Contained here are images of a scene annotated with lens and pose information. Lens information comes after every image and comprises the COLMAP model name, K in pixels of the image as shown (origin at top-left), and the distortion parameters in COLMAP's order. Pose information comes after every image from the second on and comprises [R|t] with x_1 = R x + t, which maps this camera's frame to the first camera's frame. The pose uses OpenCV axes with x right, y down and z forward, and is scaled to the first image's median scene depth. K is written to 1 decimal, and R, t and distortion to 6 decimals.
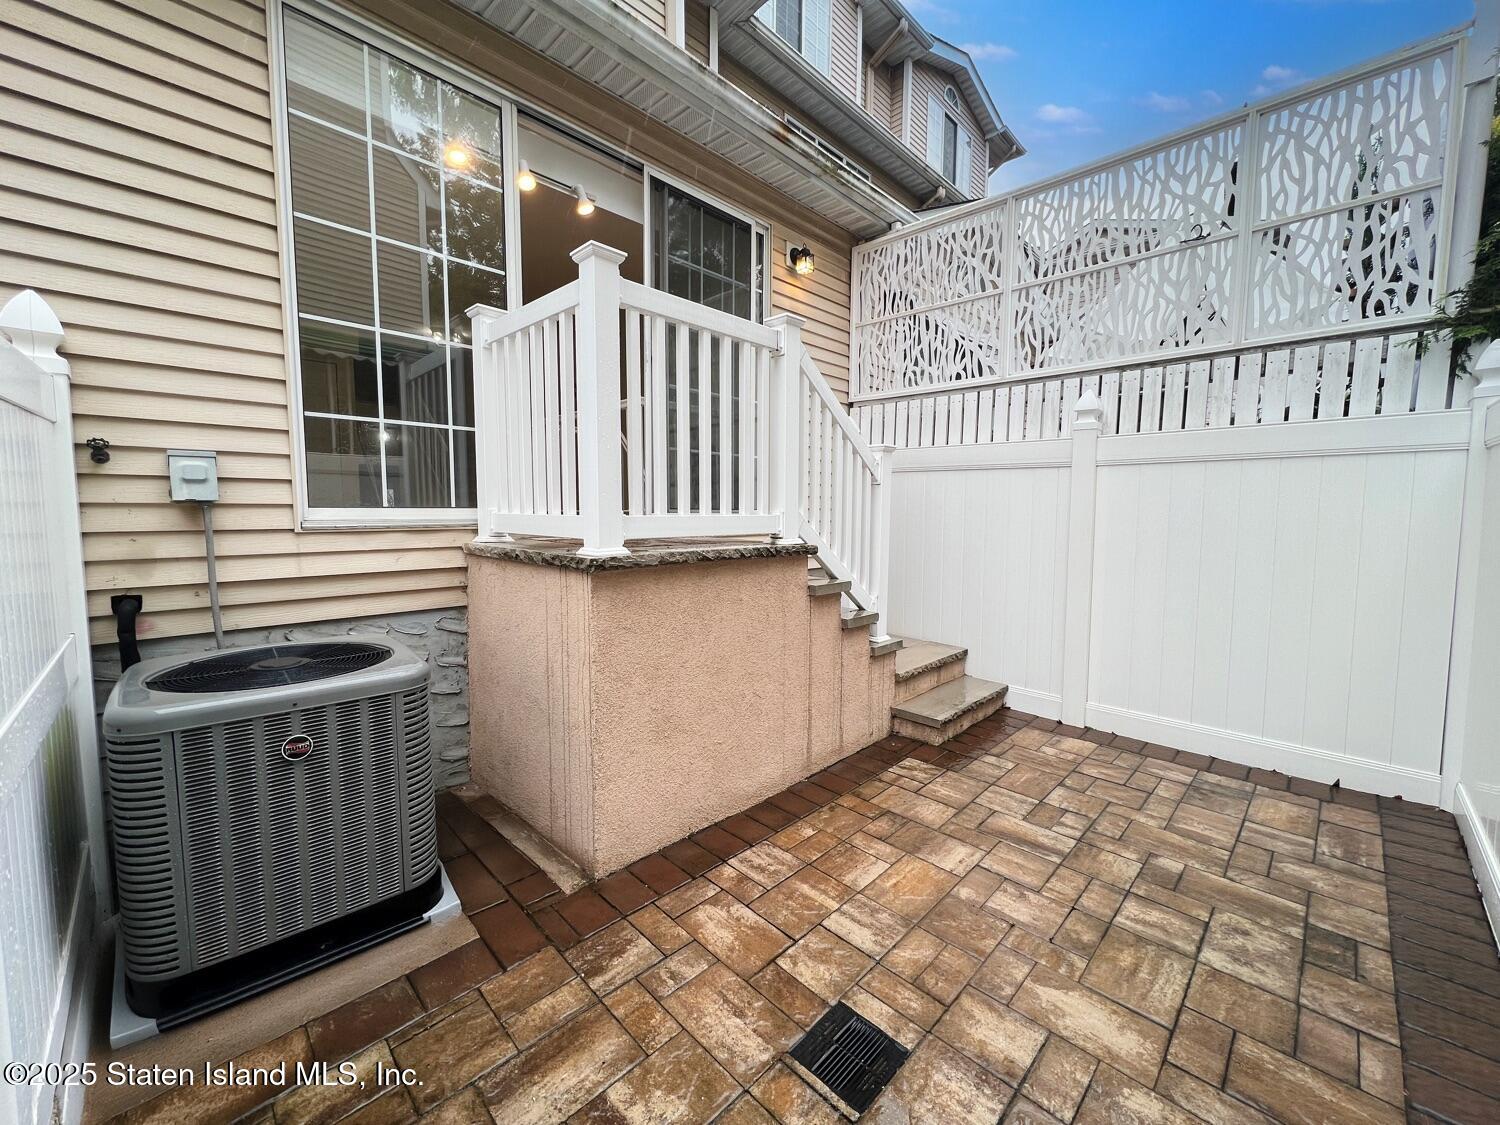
lens RADIAL K [[599.8, 0, 747.2], [0, 599.8, 558.7], [0, 0, 1]] dist [-0.003317, 0.000030]
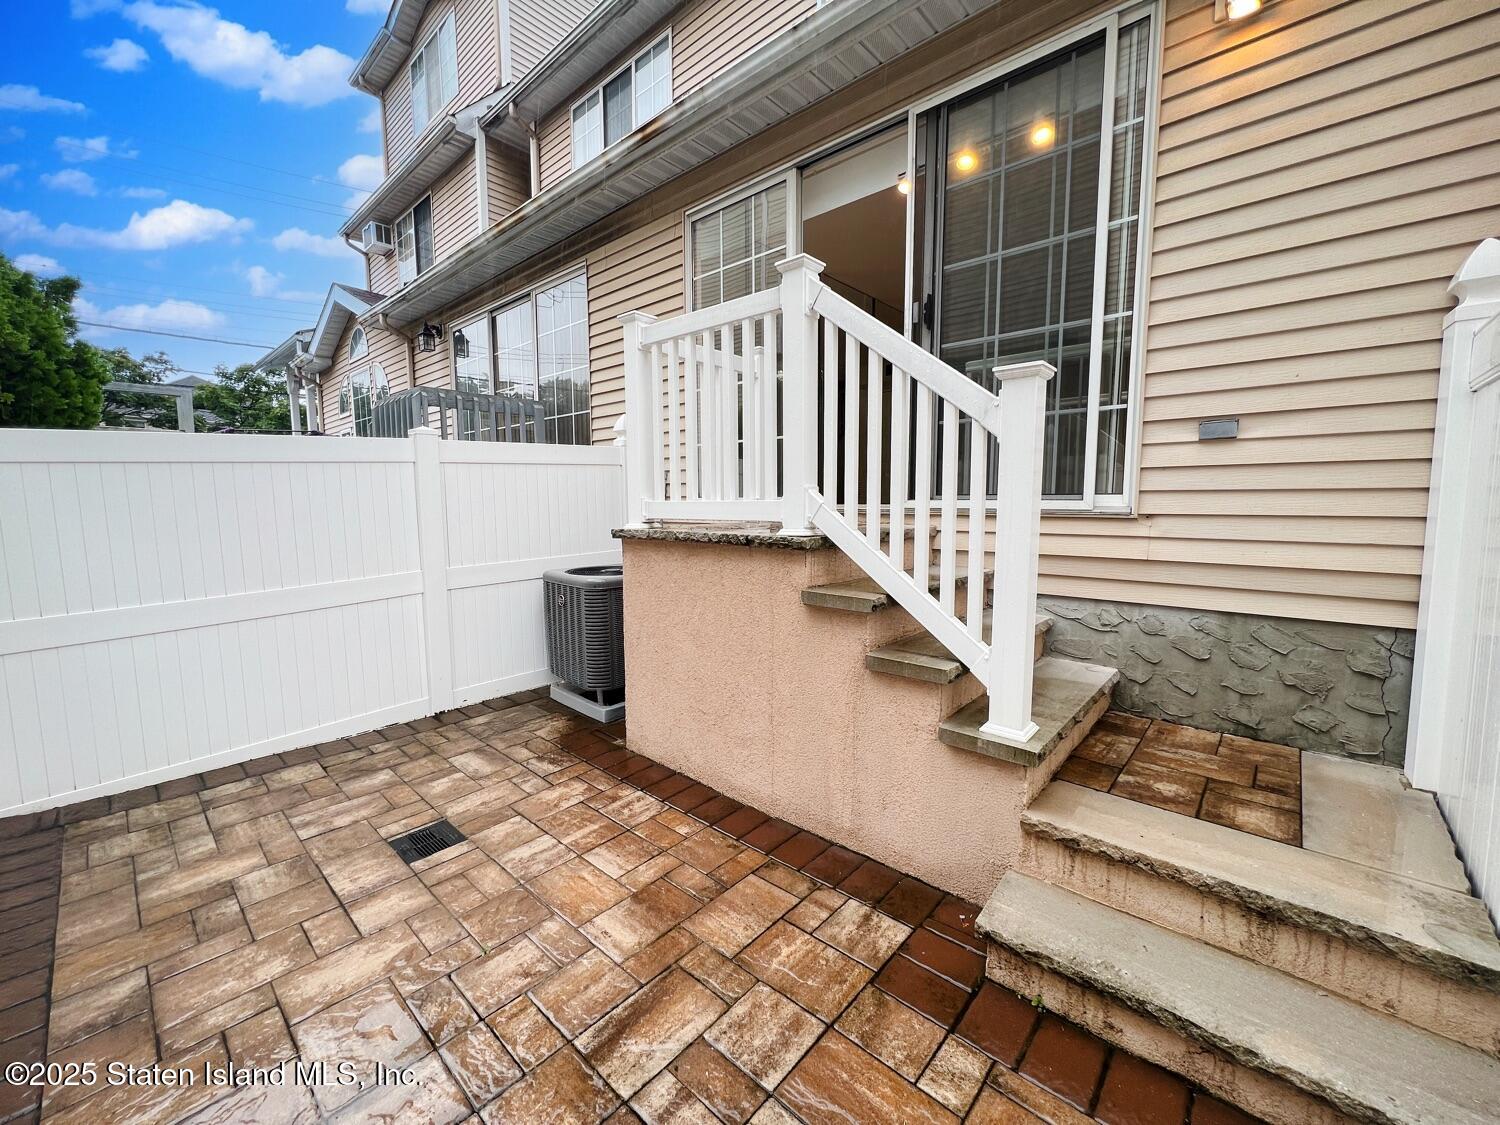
lens RADIAL K [[599.8, 0, 747.2], [0, 599.8, 558.7], [0, 0, 1]] dist [-0.003317, 0.000030]
pose [[0.042634, 0.088753, -0.995141, 1.167925], [-0.077192, 0.993362, 0.085287, -0.075815], [0.996104, 0.073181, 0.049202, 1.165618]]
